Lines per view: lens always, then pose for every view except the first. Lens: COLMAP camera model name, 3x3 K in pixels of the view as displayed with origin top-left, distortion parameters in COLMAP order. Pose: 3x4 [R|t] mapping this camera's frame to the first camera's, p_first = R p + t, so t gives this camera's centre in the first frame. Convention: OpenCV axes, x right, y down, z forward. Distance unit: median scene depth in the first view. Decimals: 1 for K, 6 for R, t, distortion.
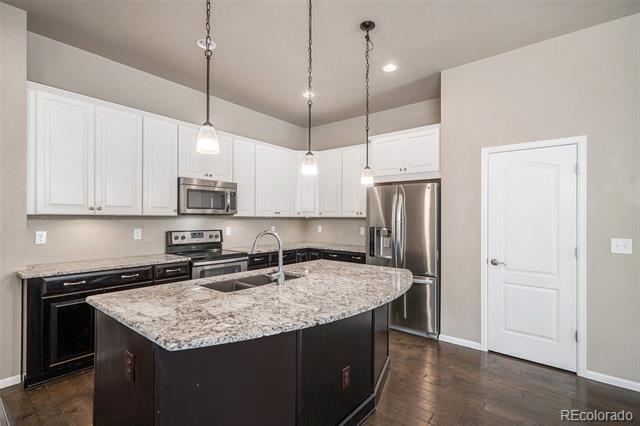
lens RADIAL K [[308.5, 0, 324.3], [0, 308.5, 212.2], [0, 0, 1]] dist [-0.003108, -0.001772]
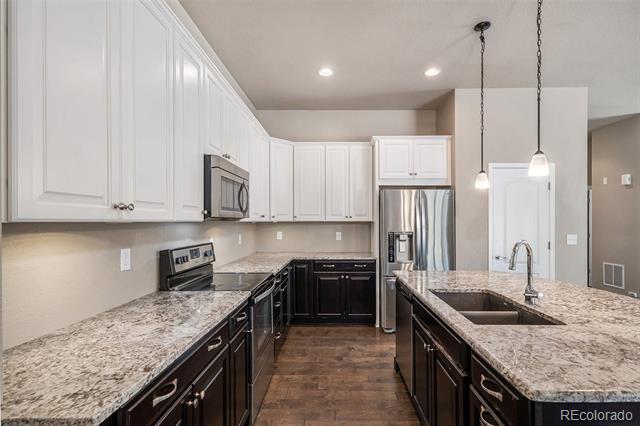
lens RADIAL K [[308.5, 0, 320.5], [0, 308.5, 218.6], [0, 0, 1]] dist [-0.003108, -0.001772]
pose [[0.784149, -0.003057, 0.620565, -0.608712], [-0.004145, 0.999940, 0.010163, -0.000902], [-0.620558, -0.010542, 0.784089, 0.386814]]
